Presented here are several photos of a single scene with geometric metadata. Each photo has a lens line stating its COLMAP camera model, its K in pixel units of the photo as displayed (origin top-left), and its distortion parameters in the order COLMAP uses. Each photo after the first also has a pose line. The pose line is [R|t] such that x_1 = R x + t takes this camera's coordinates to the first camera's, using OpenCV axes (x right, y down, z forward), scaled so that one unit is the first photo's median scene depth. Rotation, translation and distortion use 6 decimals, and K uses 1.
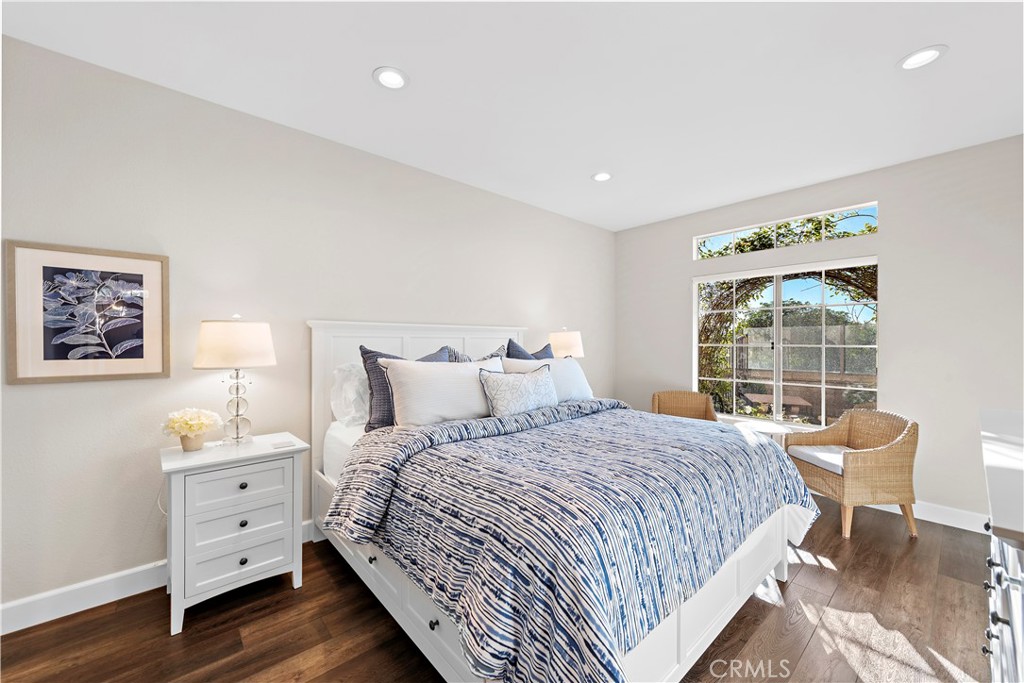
lens RADIAL K [[397.9, 0, 518.1], [0, 397.9, 341.0], [0, 0, 1]] dist [0.008110, -0.001105]
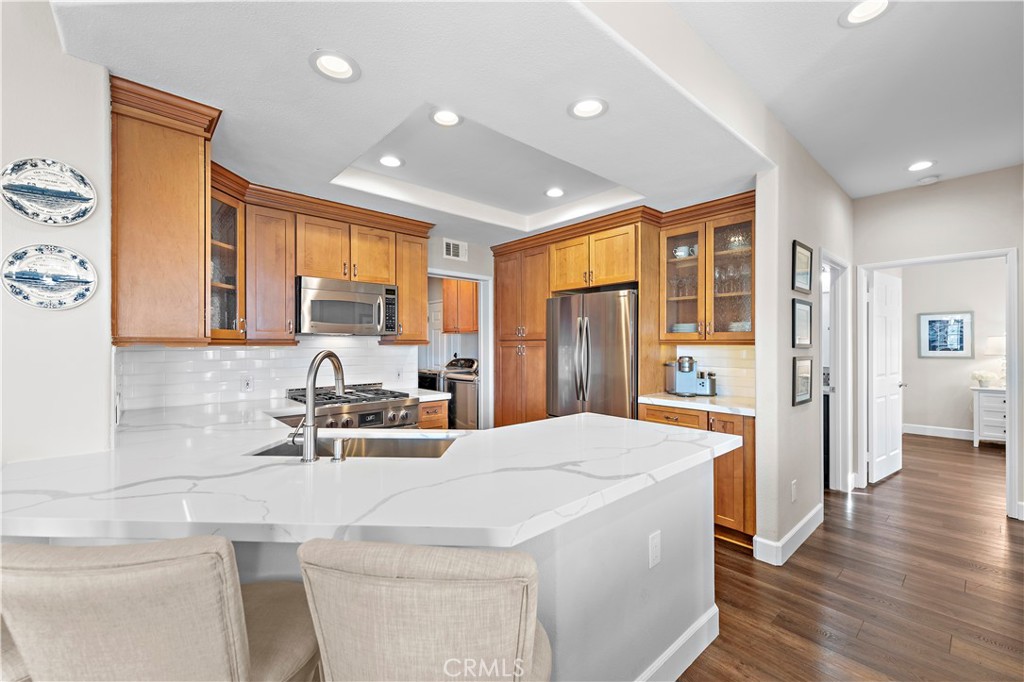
lens RADIAL K [[424.1, 0, 505.3], [0, 424.1, 343.6], [0, 0, 1]] dist [0.008011, -0.000739]
pose [[0.018268, -0.004261, -0.999824, 1.986382], [0.003822, 0.999984, -0.004192, -0.005286], [0.999826, -0.003745, 0.018284, -2.249232]]
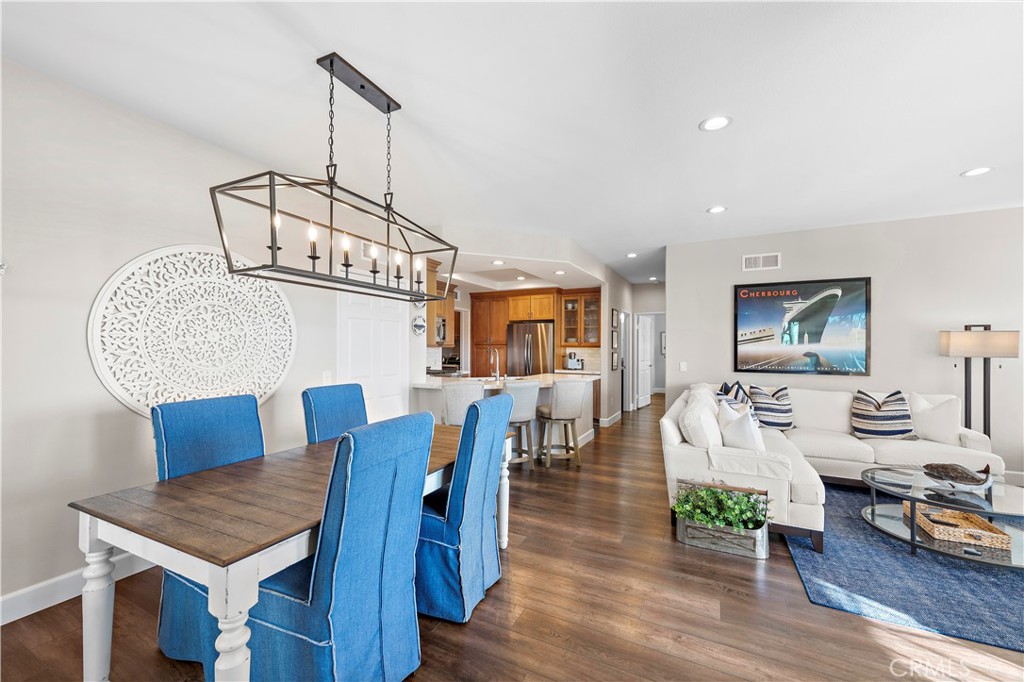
lens RADIAL K [[397.9, 0, 514.5], [0, 397.9, 345.3], [0, 0, 1]] dist [0.008110, -0.001105]
pose [[0.386235, -0.002358, -0.922398, 3.418077], [-0.000405, 0.999996, -0.002726, -0.013346], [0.922400, 0.001426, 0.386232, -3.356791]]
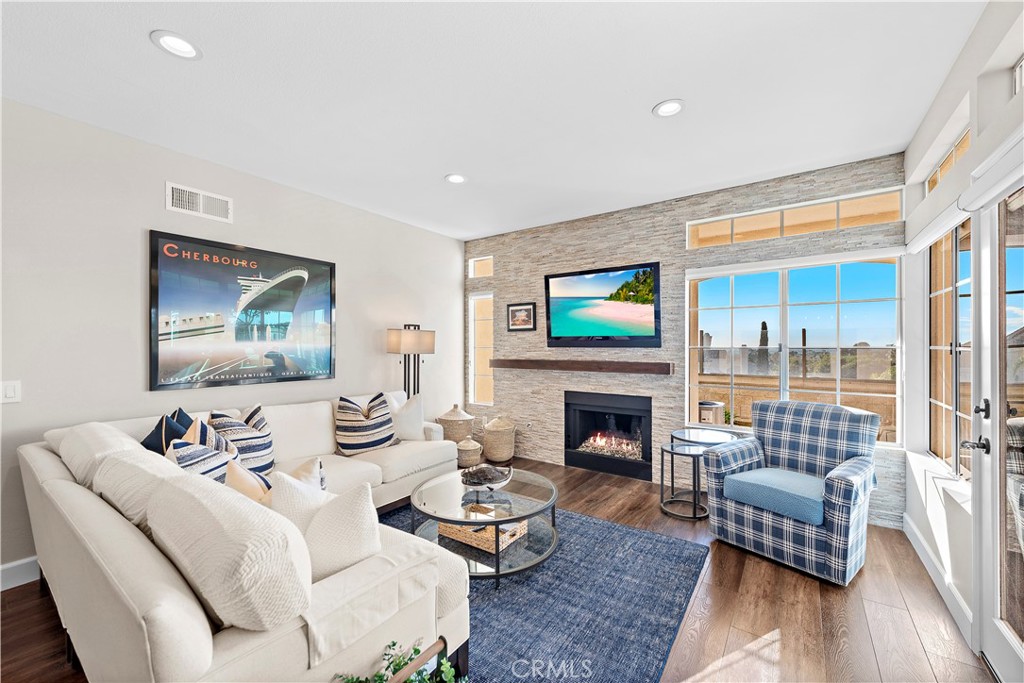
lens RADIAL K [[397.9, 0, 515.7], [0, 397.9, 348.6], [0, 0, 1]] dist [0.008110, -0.001105]
pose [[0.967708, -0.001487, 0.252071, 2.563225], [-0.001275, 0.999941, 0.010794, -0.013807], [-0.252072, -0.010767, 0.967649, -2.789476]]
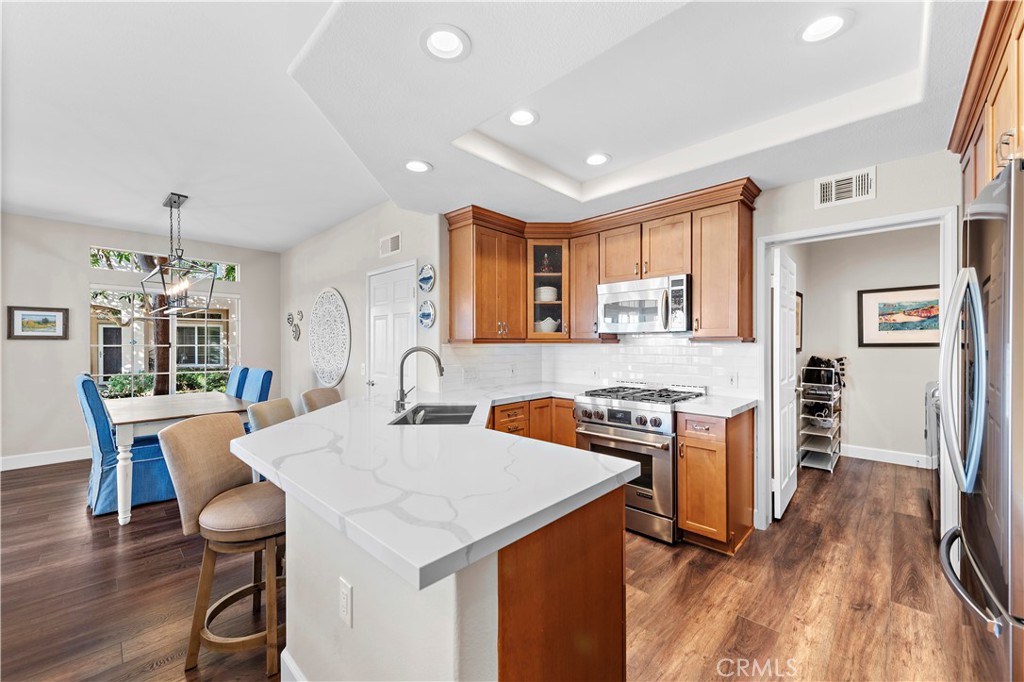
lens RADIAL K [[397.9, 0, 519.1], [0, 397.9, 345.0], [0, 0, 1]] dist [0.008110, -0.001105]
pose [[-0.994425, 0.001283, -0.105436, 1.074132], [0.001366, 0.999999, -0.000715, -0.000788], [0.105435, -0.000855, -0.994426, -1.410976]]
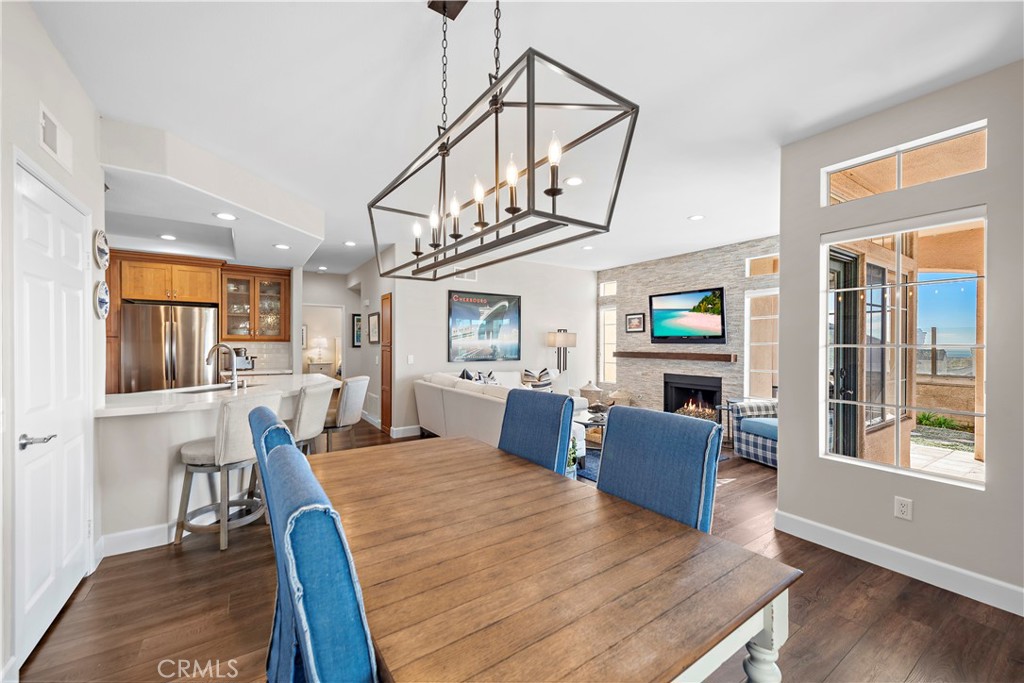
lens RADIAL K [[397.9, 0, 508.4], [0, 397.9, 346.8], [0, 0, 1]] dist [0.008110, -0.001105]
pose [[0.991800, 0.005228, -0.127690, 2.541864], [-0.003456, 0.999895, 0.014095, -0.012649], [0.127750, -0.013538, 0.991714, -4.000991]]
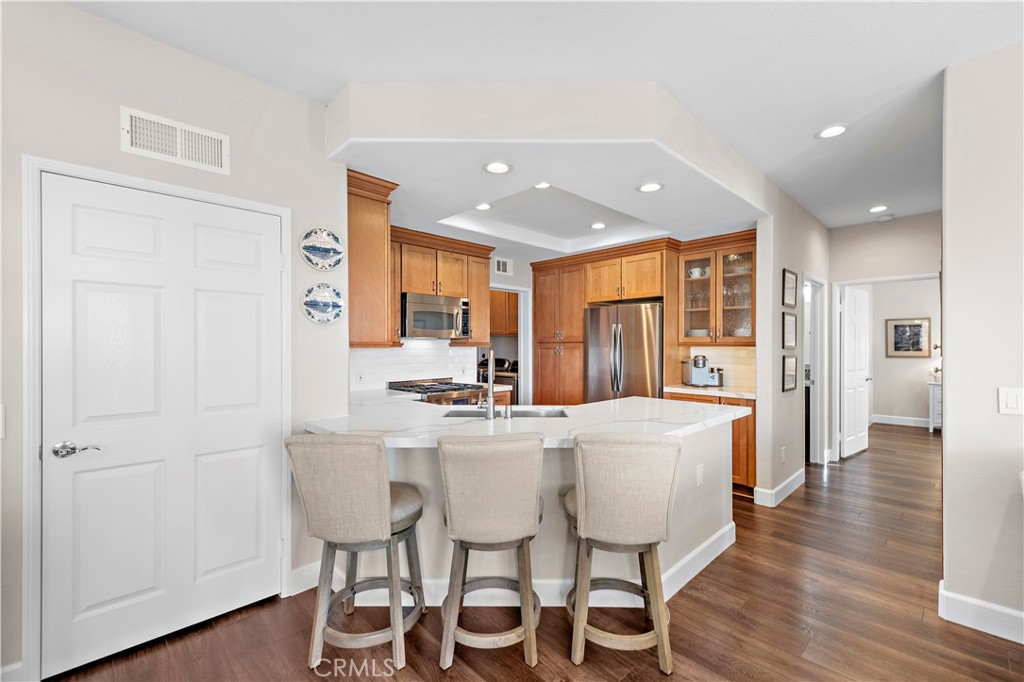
lens RADIAL K [[424.1, 0, 509.8], [0, 424.1, 347.2], [0, 0, 1]] dist [0.008011, -0.000739]
pose [[0.051037, 0.000653, -0.998697, 2.390516], [0.004057, 0.999991, 0.000861, -0.006095], [0.998689, -0.004095, 0.051034, -2.557443]]
